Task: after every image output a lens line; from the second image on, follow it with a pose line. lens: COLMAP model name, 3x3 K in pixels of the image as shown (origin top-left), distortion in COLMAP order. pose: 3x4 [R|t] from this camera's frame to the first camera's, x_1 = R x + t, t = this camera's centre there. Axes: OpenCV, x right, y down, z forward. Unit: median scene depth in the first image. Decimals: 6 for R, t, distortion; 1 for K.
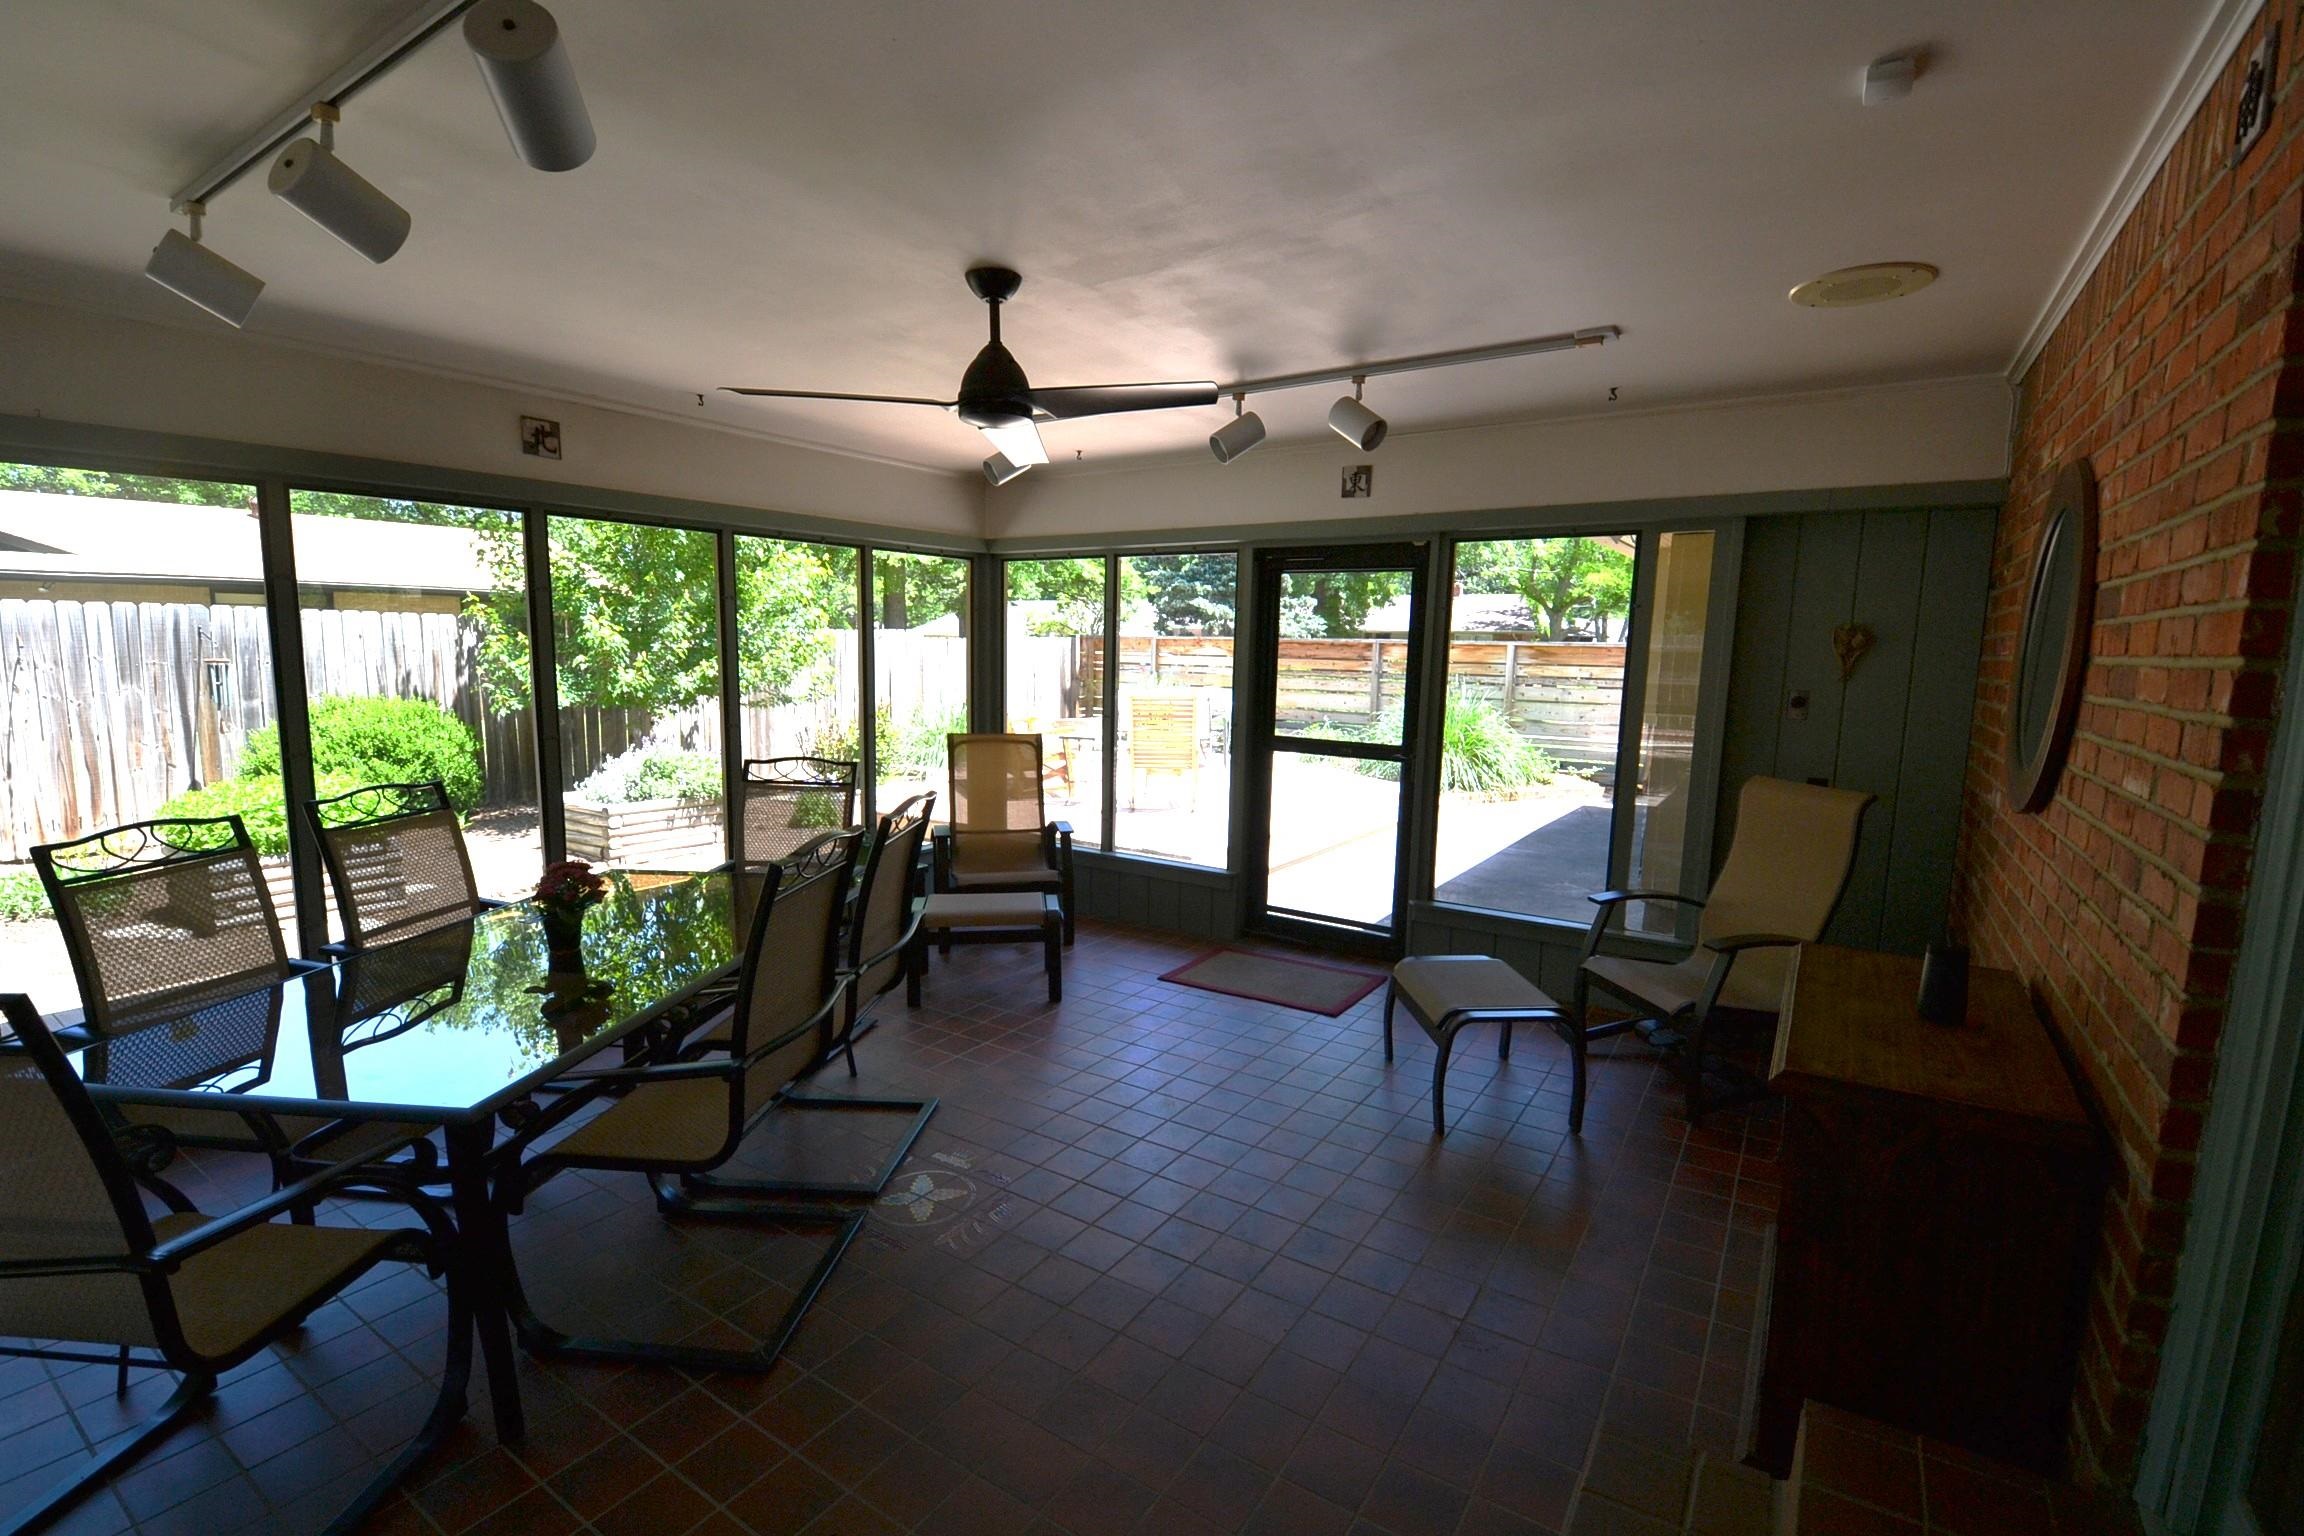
lens RADIAL K [[1021.7, 0, 1147.5], [0, 1021.7, 787.9], [0, 0, 1]] dist [0.024765, -0.028815]
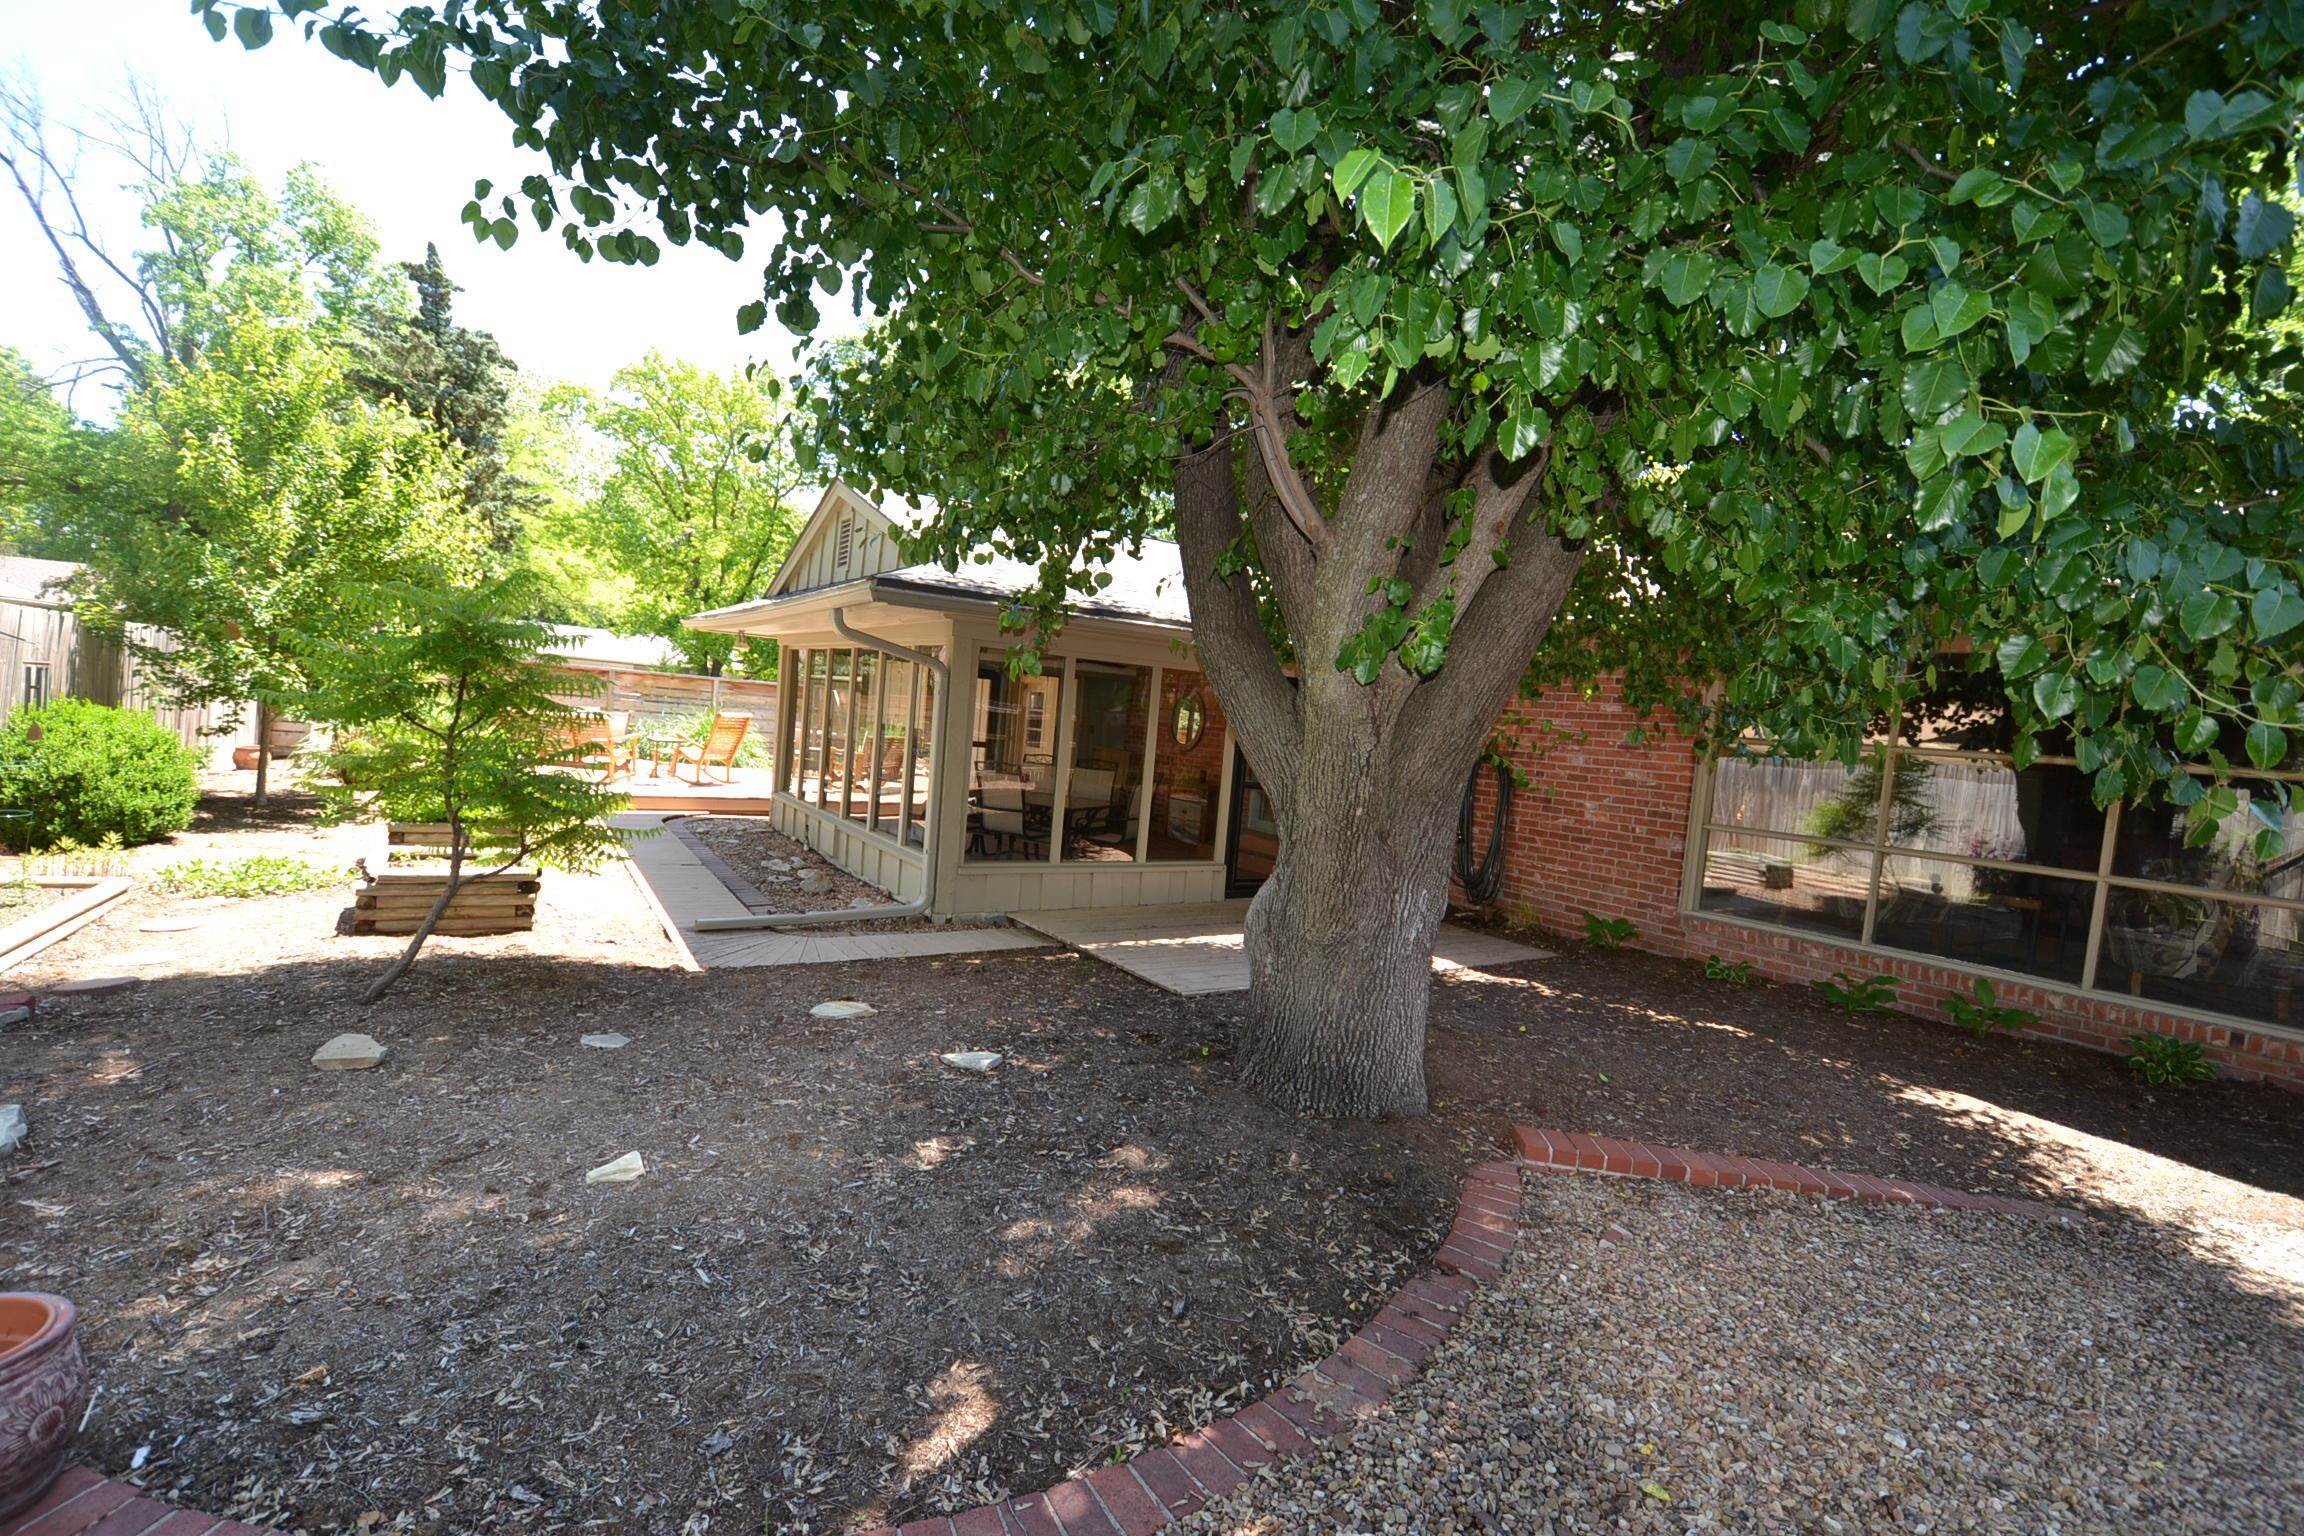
lens RADIAL K [[1021.7, 0, 1147.5], [0, 1021.7, 787.9], [0, 0, 1]] dist [0.024765, -0.028815]
pose [[0.398261, -0.047983, 0.916016, -1.829529], [0.050771, 0.998253, 0.030216, 0.019630], [-0.915866, 0.034473, 0.400002, -0.435671]]
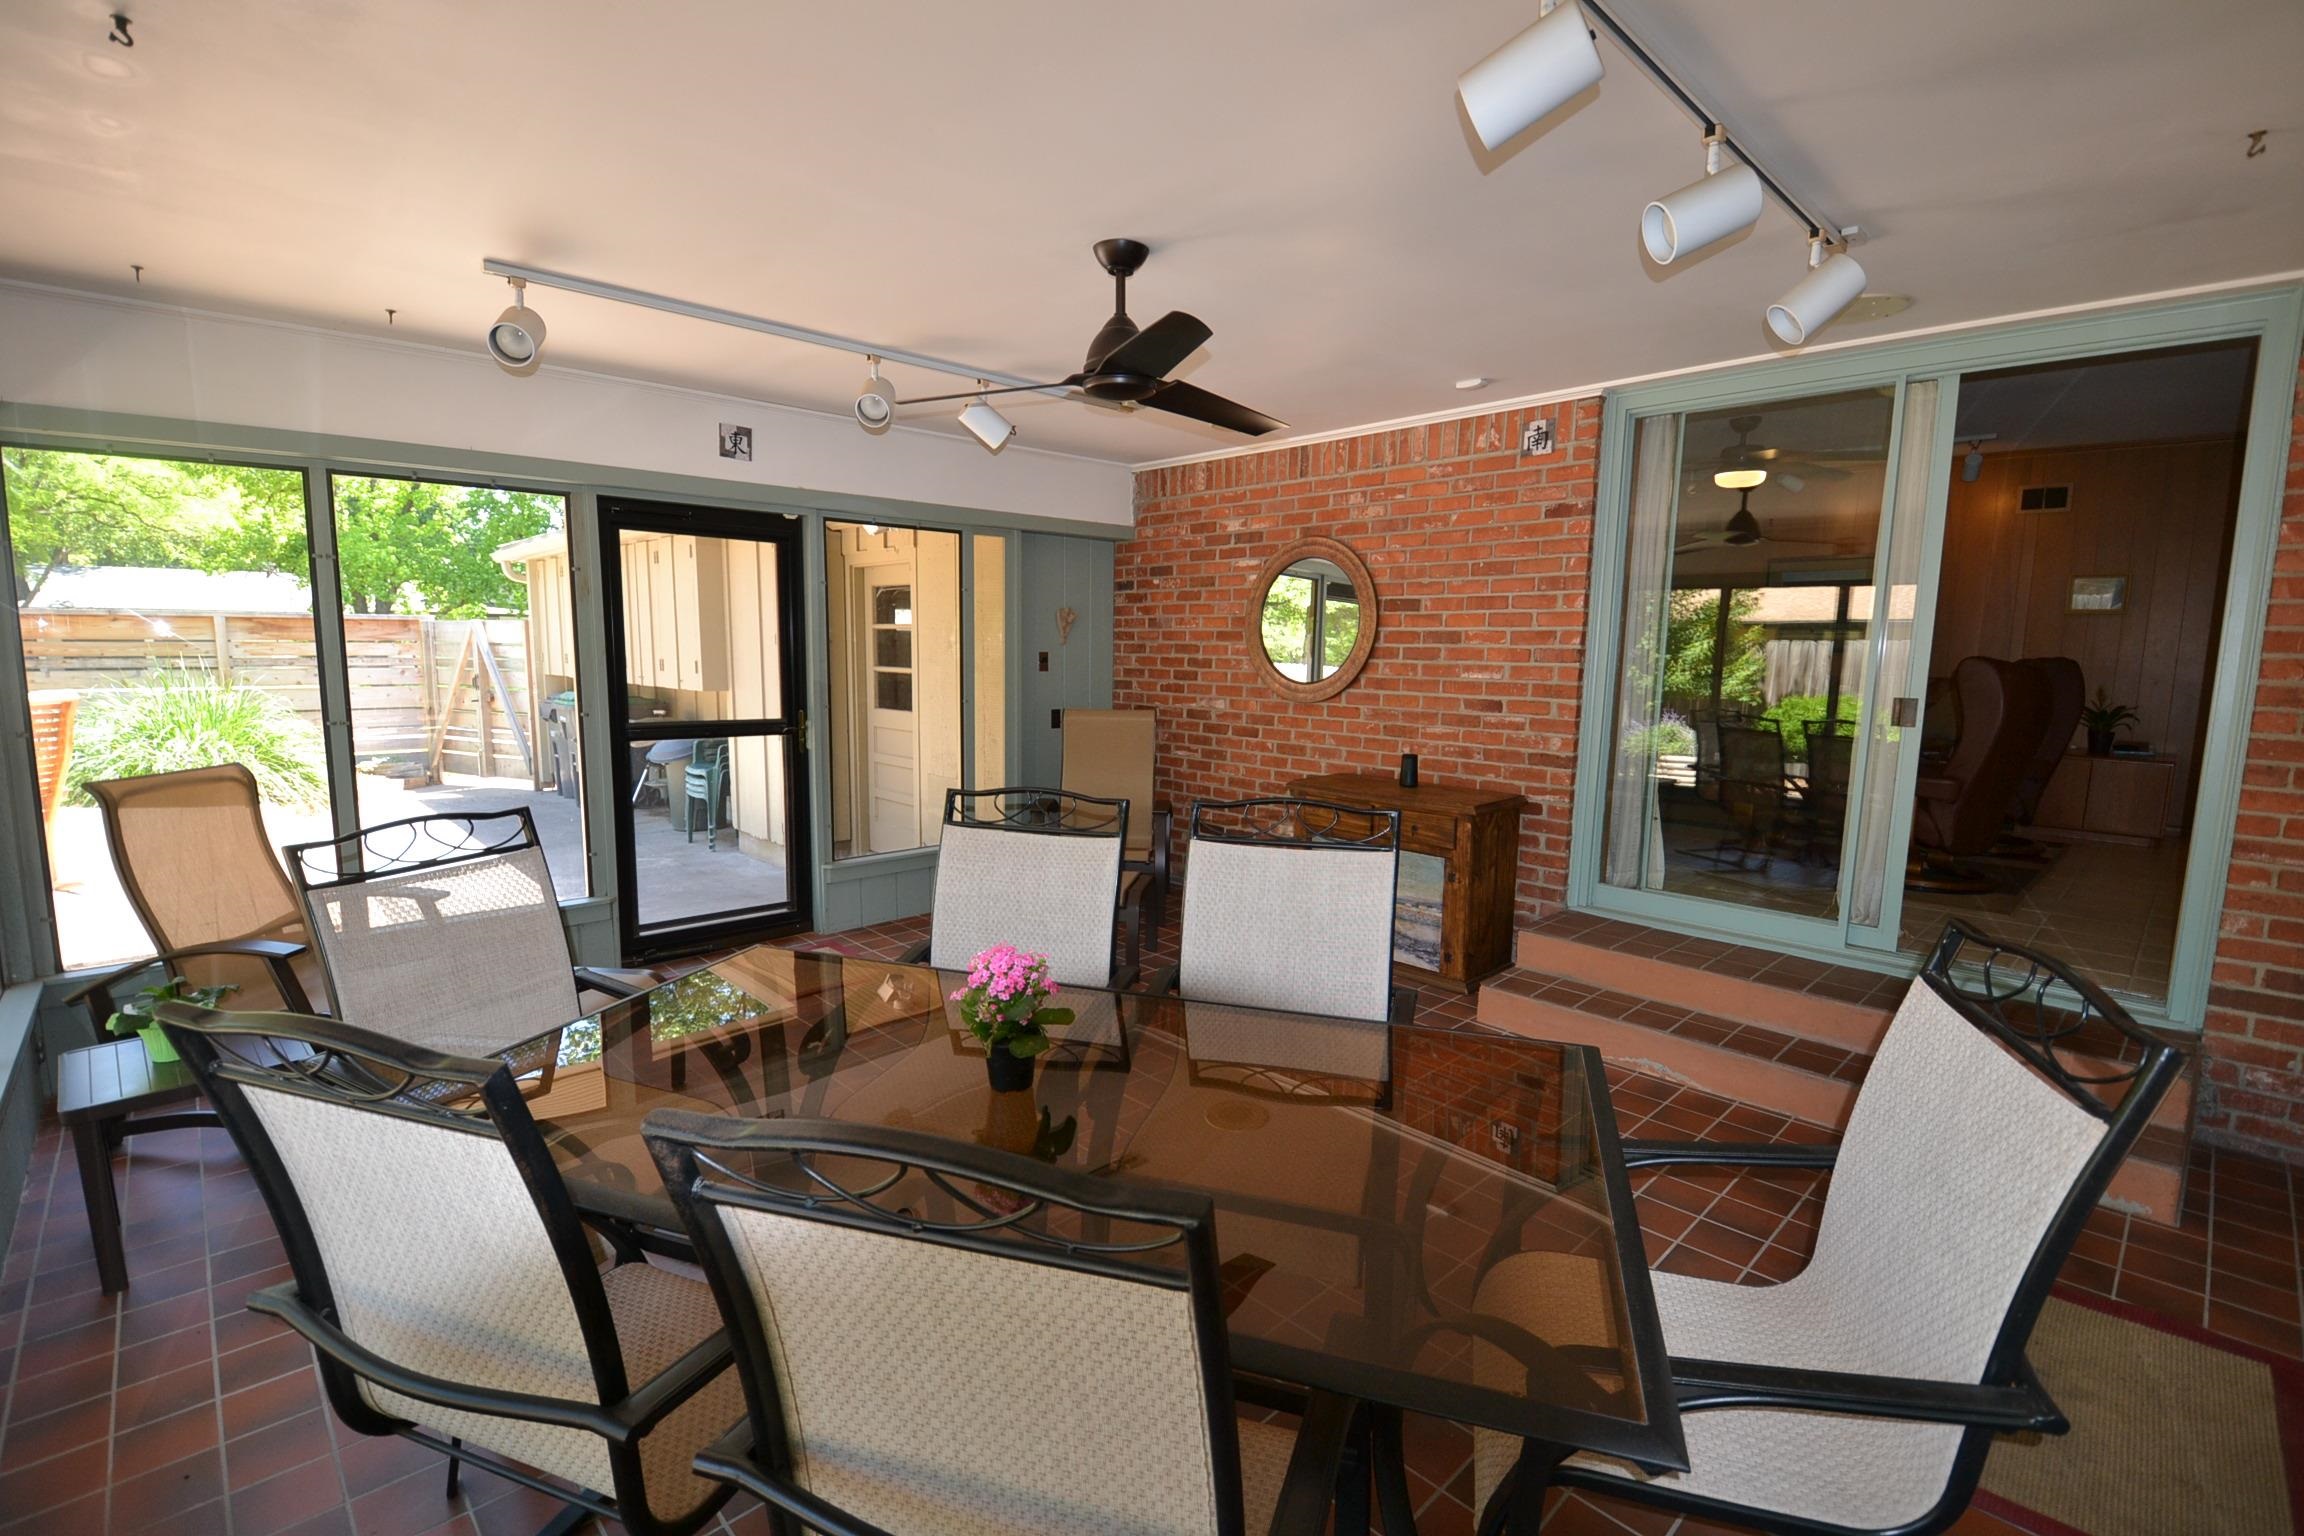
lens RADIAL K [[1018.2, 0, 1144.3], [0, 1018.2, 788.8], [0, 0, 1]] dist [0.023153, -0.028215]
pose [[0.222405, -0.152517, 0.962951, -0.556069], [0.123386, 0.984150, 0.127377, -0.048834], [-0.967115, 0.090486, 0.237699, 0.368736]]
